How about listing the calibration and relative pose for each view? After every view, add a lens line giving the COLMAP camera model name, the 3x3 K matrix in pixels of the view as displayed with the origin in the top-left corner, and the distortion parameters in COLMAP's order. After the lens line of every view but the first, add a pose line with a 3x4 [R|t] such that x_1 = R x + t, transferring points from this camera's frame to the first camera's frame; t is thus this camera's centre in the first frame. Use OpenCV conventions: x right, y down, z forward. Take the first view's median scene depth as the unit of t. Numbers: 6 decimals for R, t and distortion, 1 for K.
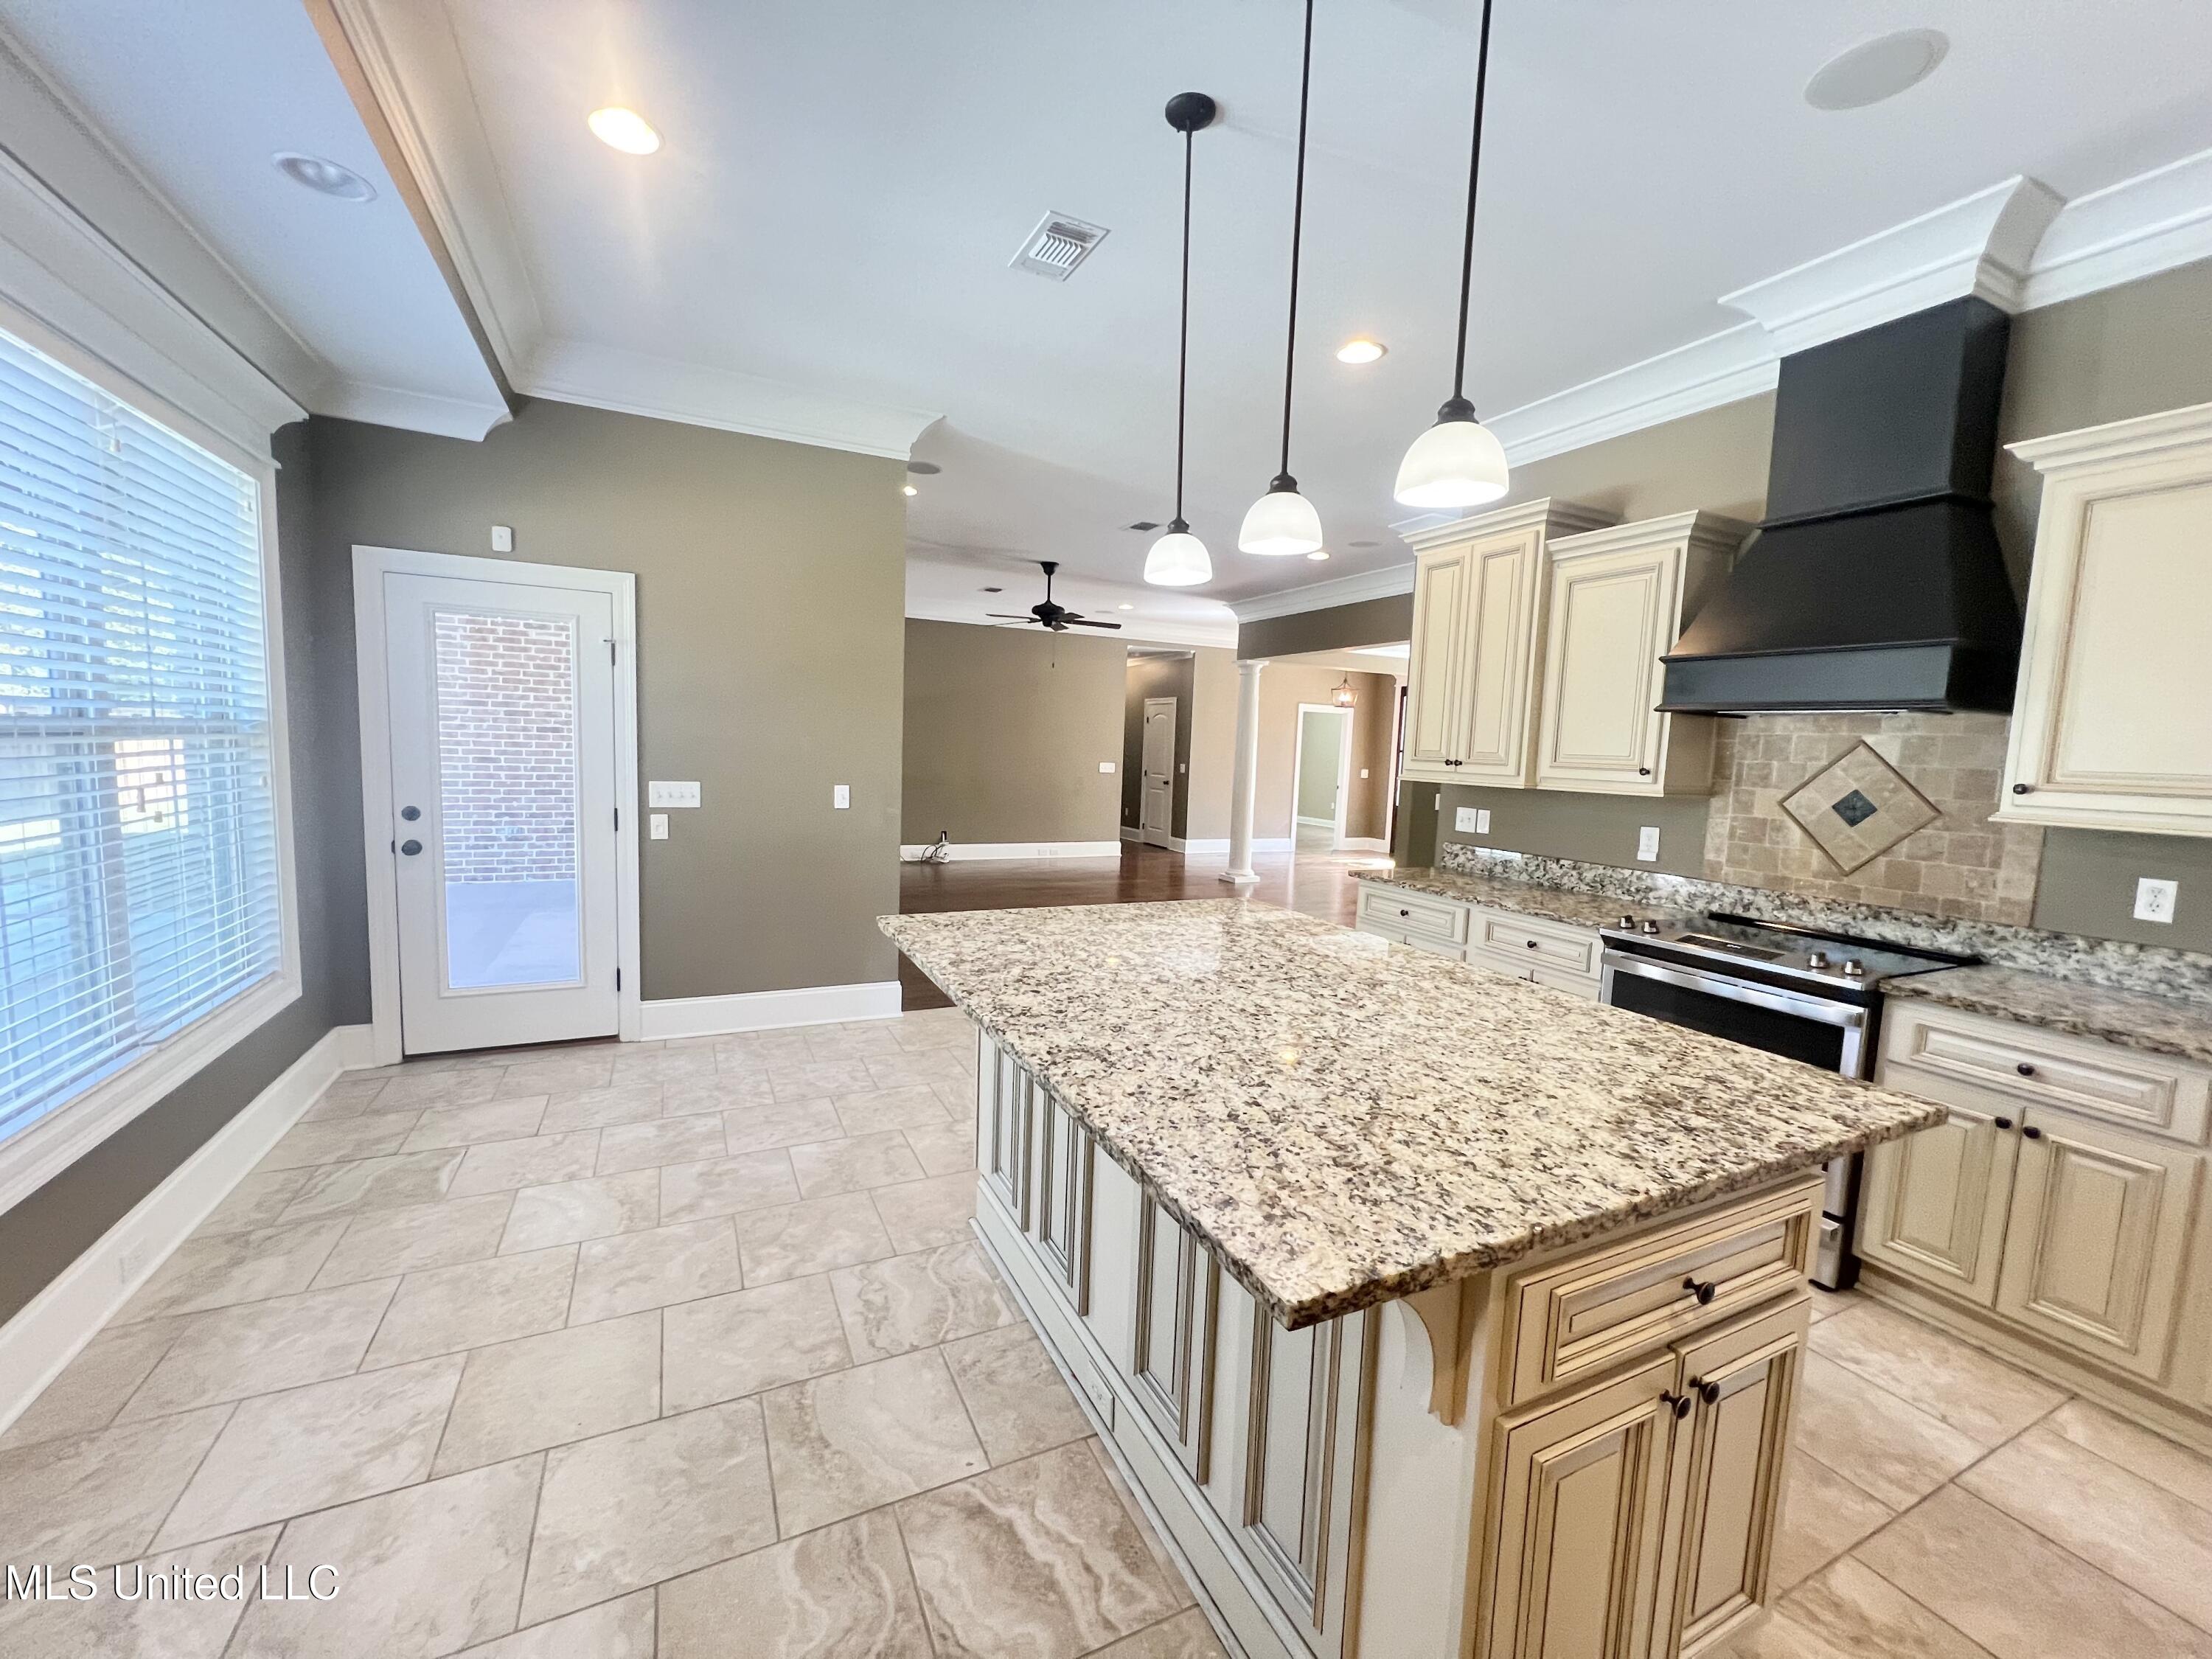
lens RADIAL K [[883.2, 0, 1099.0], [0, 883.2, 830.6], [0, 0, 1]] dist [-0.003433, 0.000445]
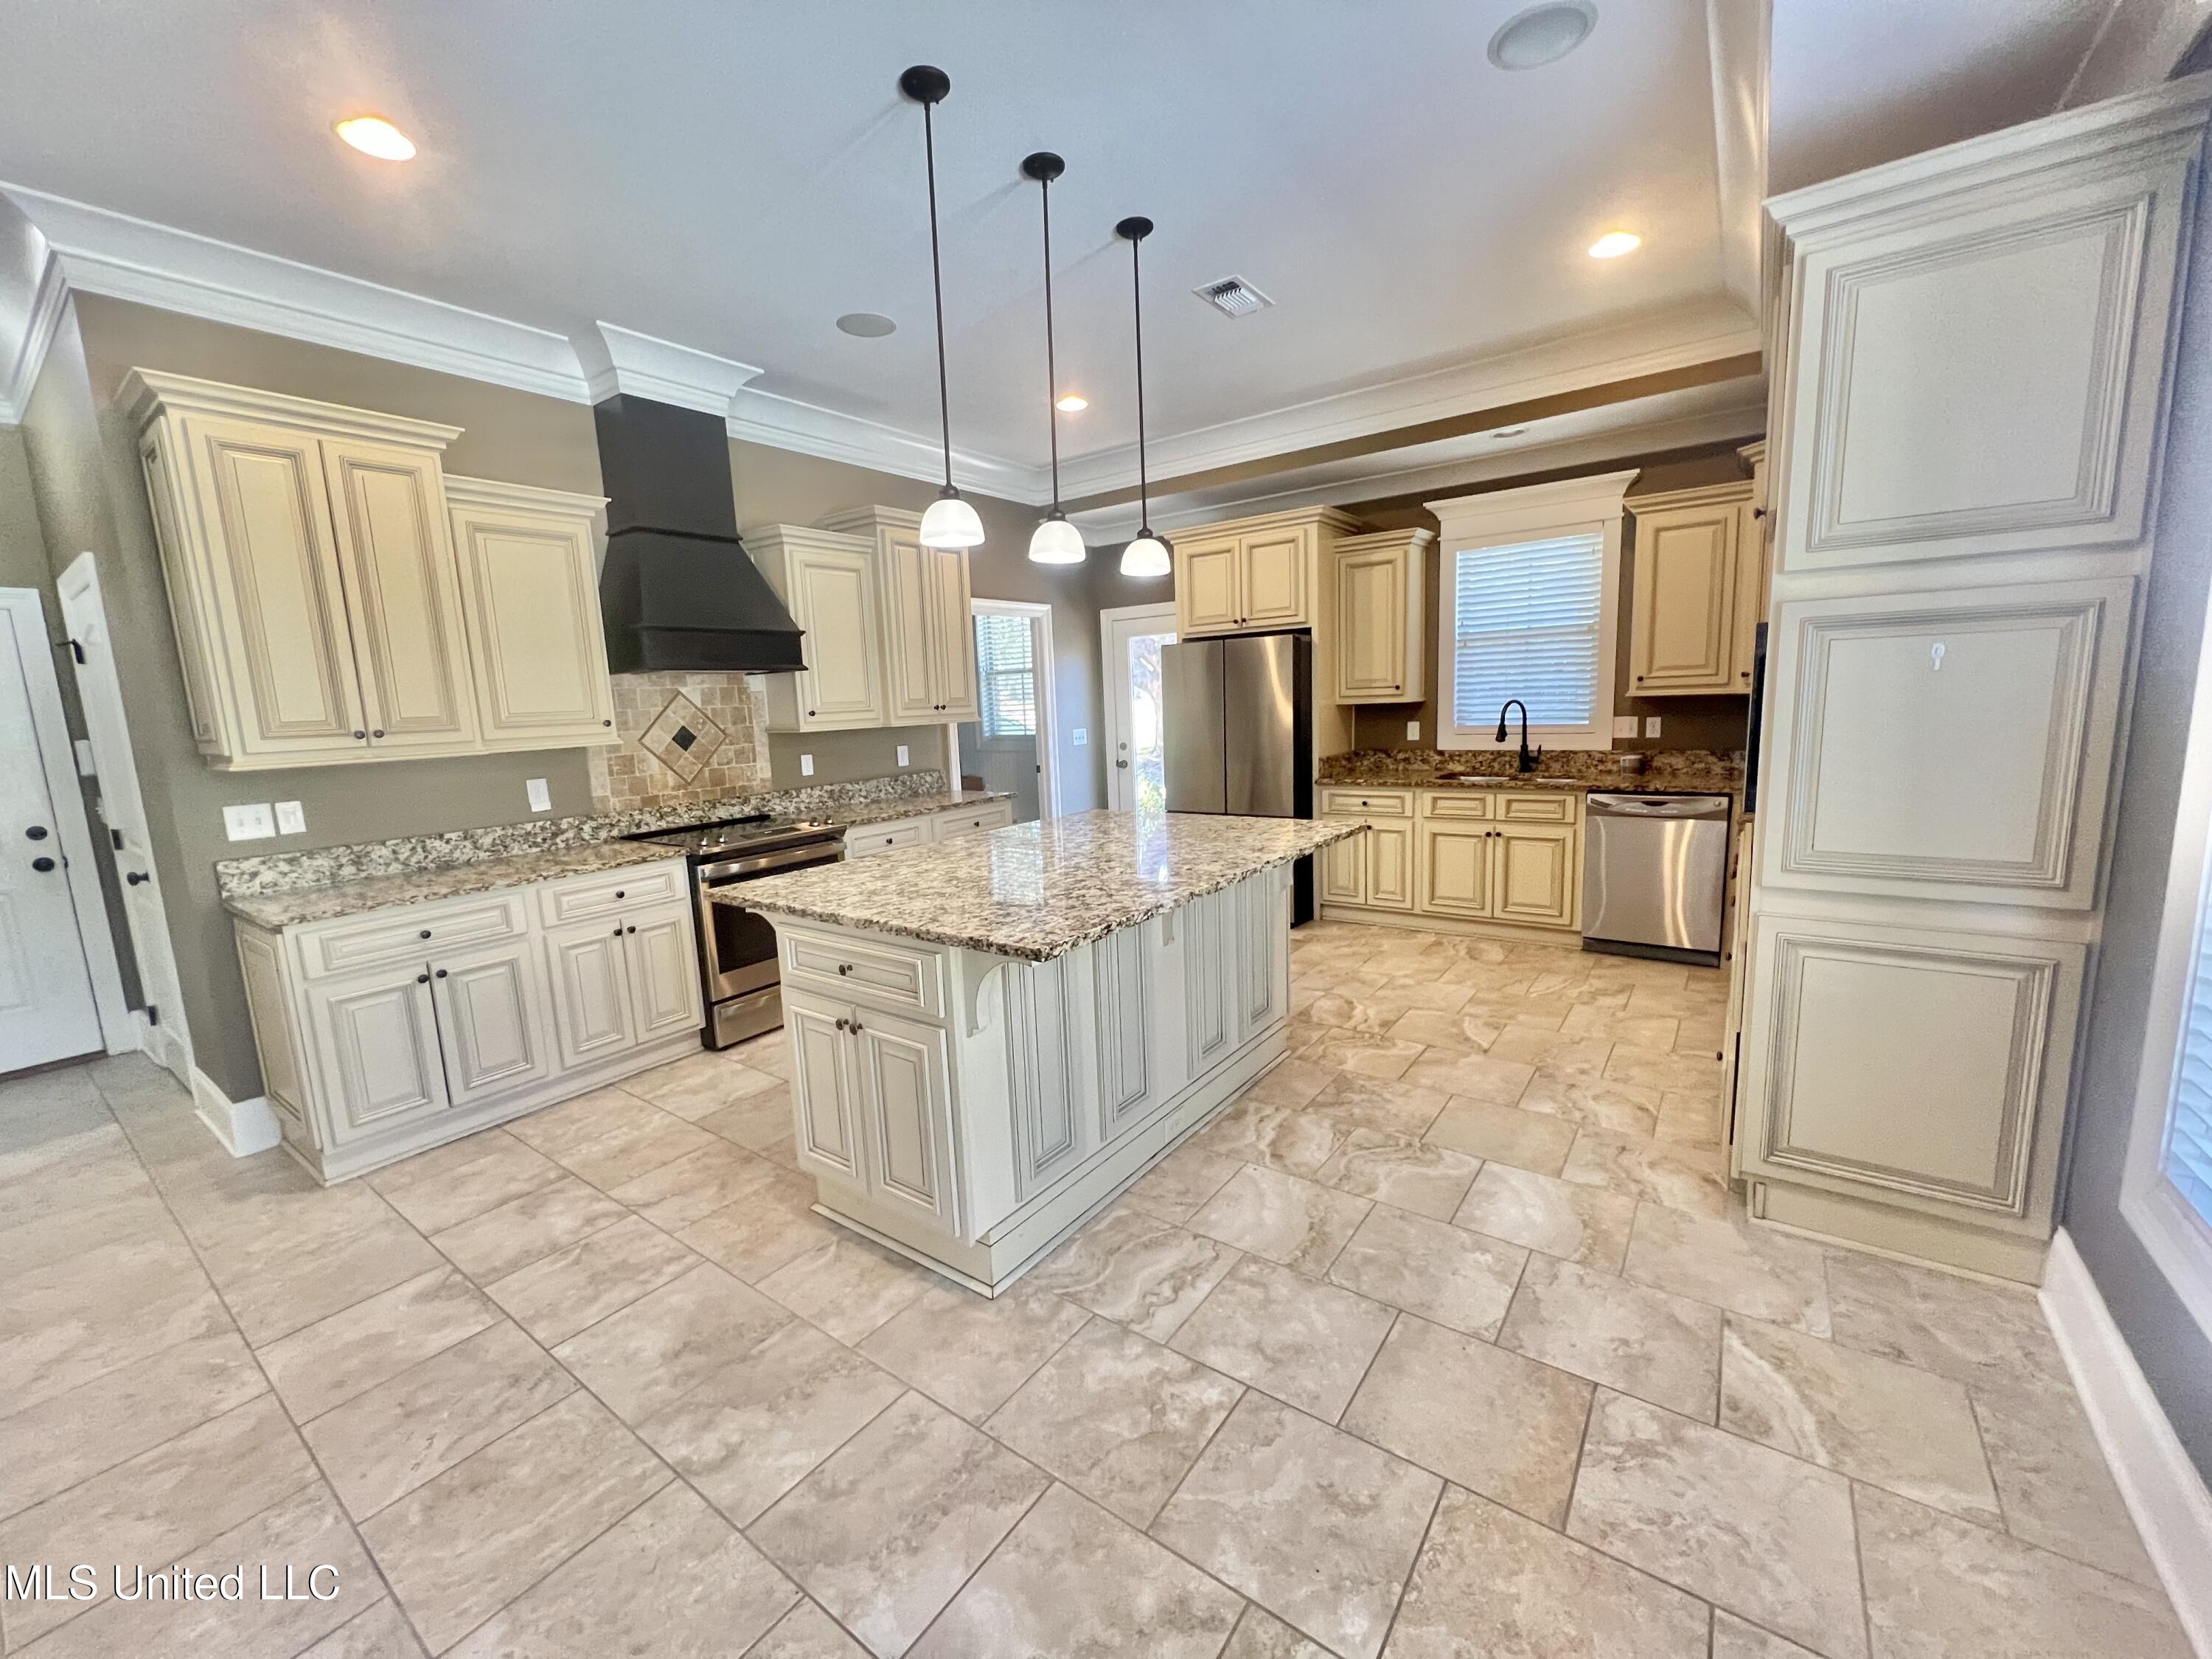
lens RADIAL K [[883.2, 0, 1097.5], [0, 883.2, 828.6], [0, 0, 1]] dist [-0.003433, 0.000445]
pose [[-0.469695, -0.147325, 0.870449, -0.763770], [0.112237, 0.968012, 0.224401, -0.133379], [-0.875665, 0.203096, -0.438135, 1.085916]]
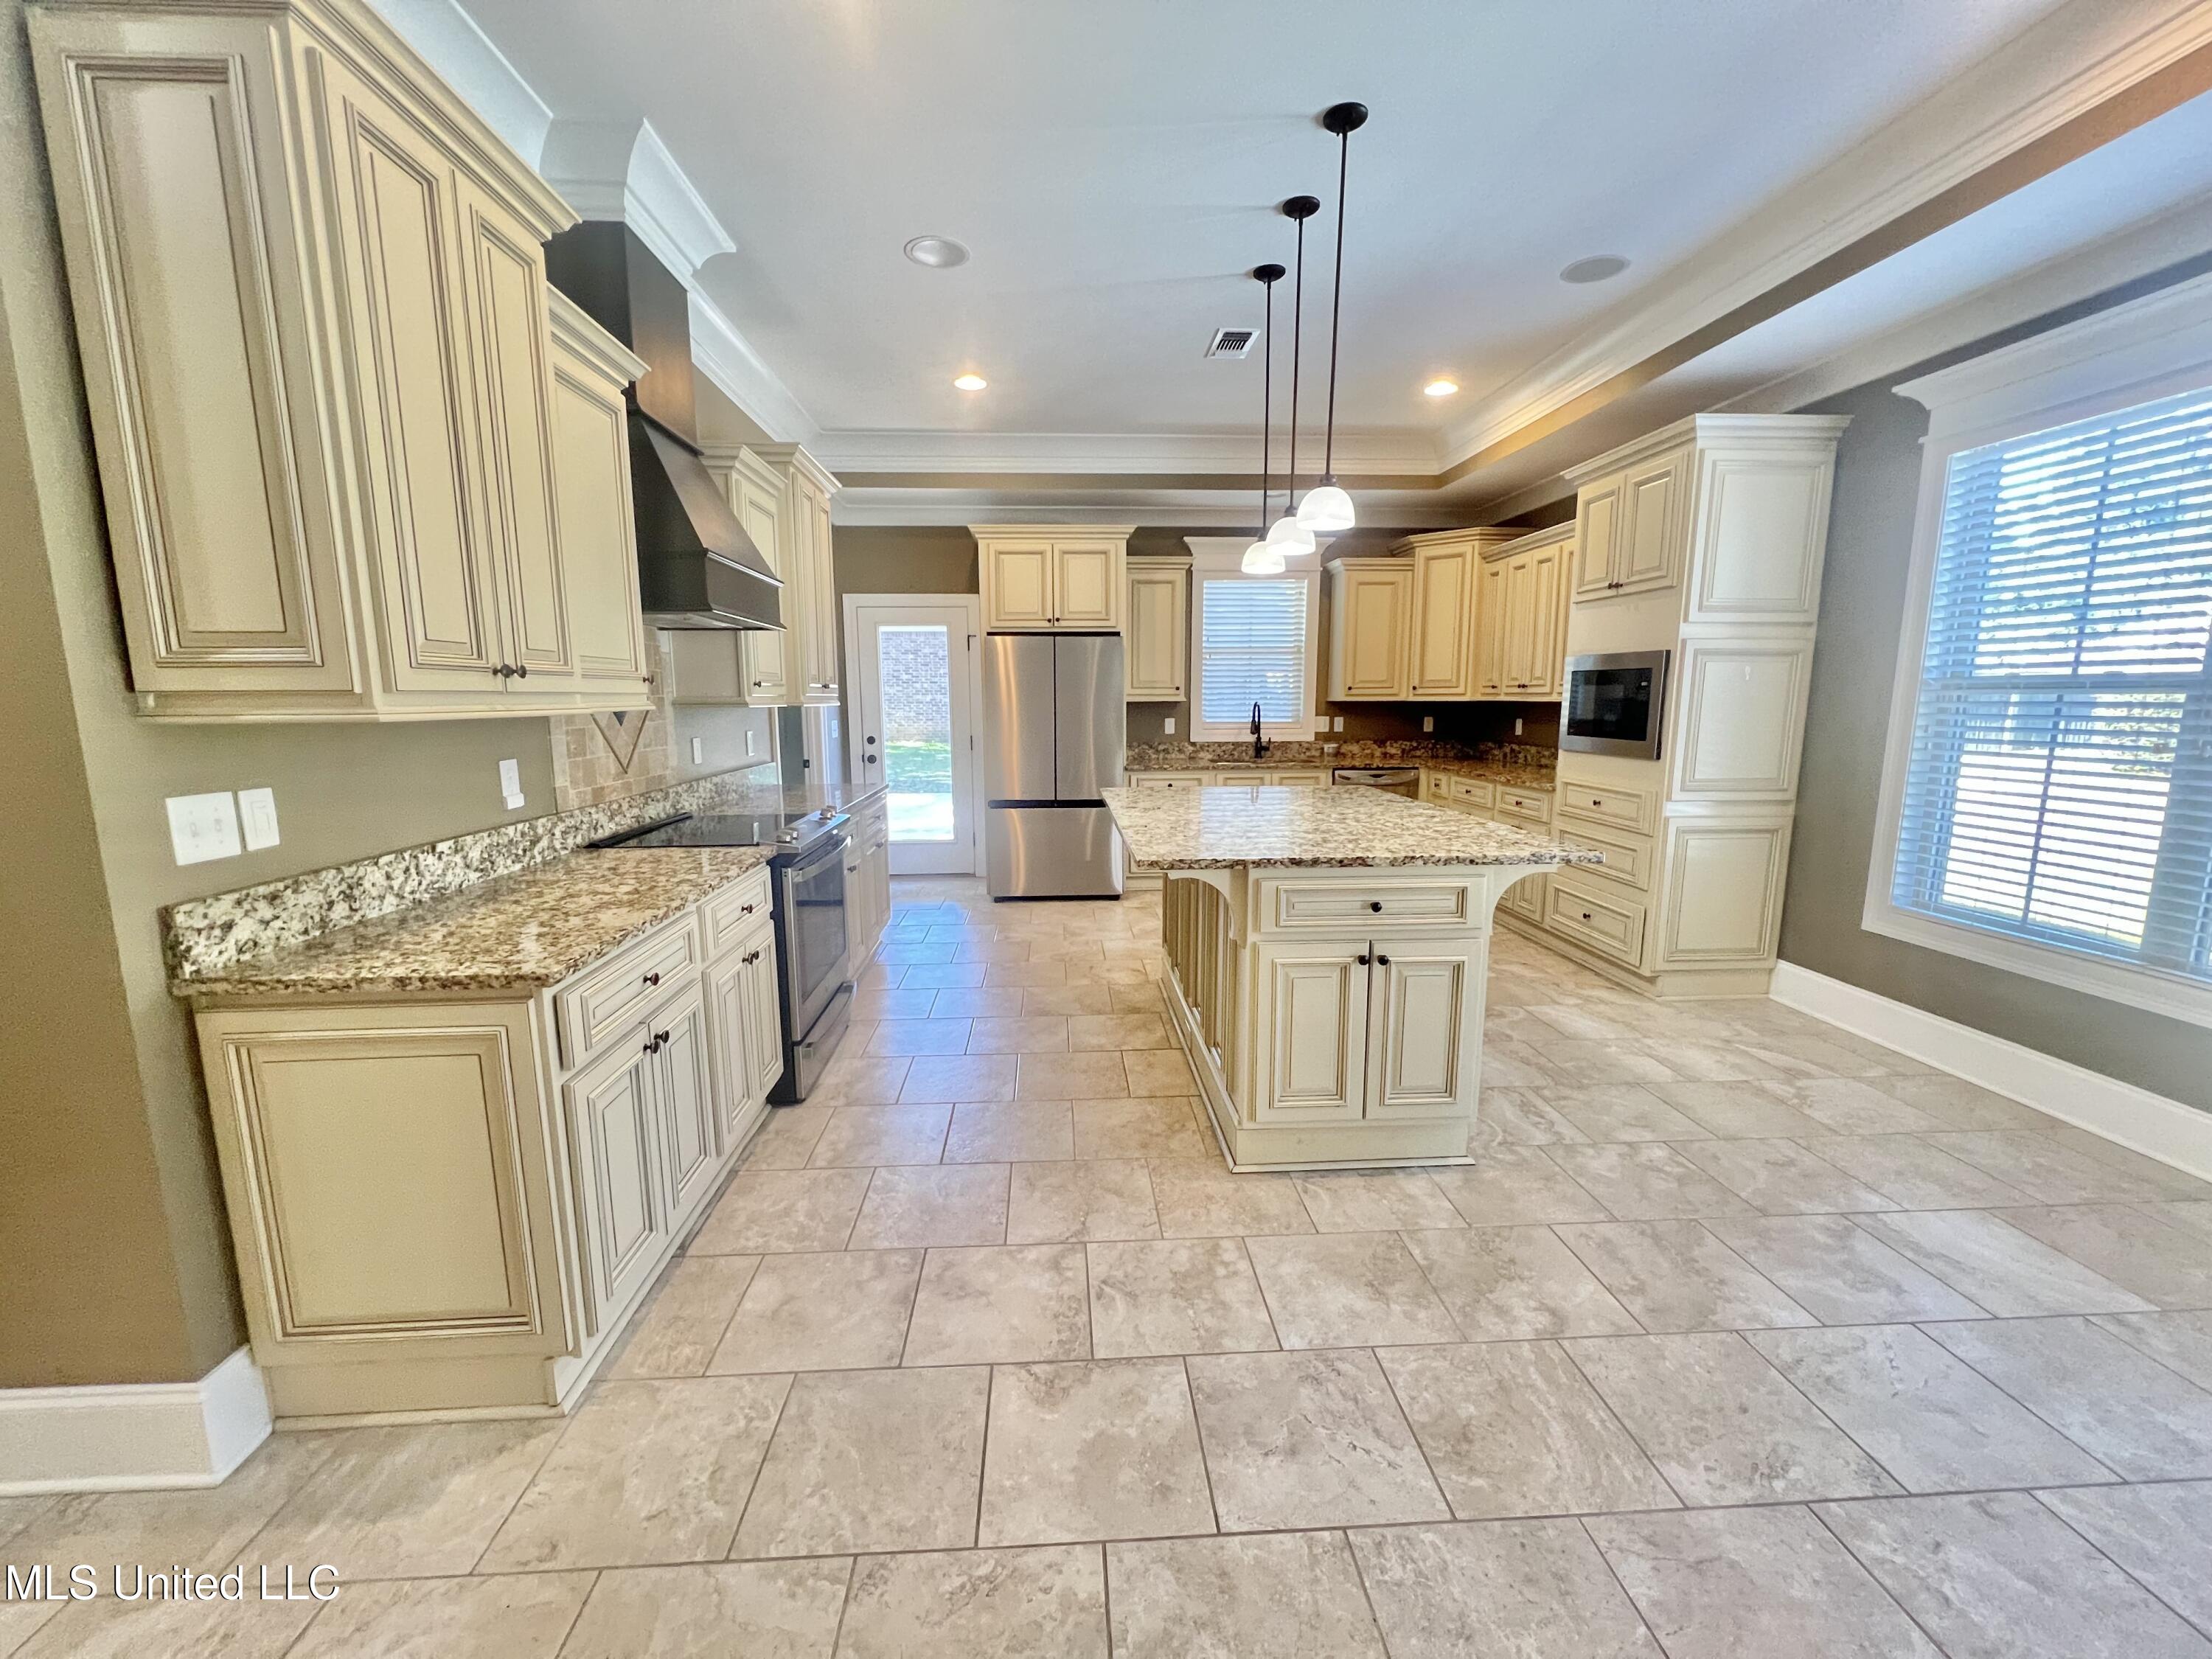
lens RADIAL K [[883.2, 0, 1097.5], [0, 883.2, 827.9], [0, 0, 1]] dist [-0.003433, 0.000445]
pose [[-0.922470, -0.089545, 0.375540, -0.087089], [0.008145, 0.968000, 0.250820, -0.150764], [-0.385983, 0.234432, -0.892221, 1.783622]]
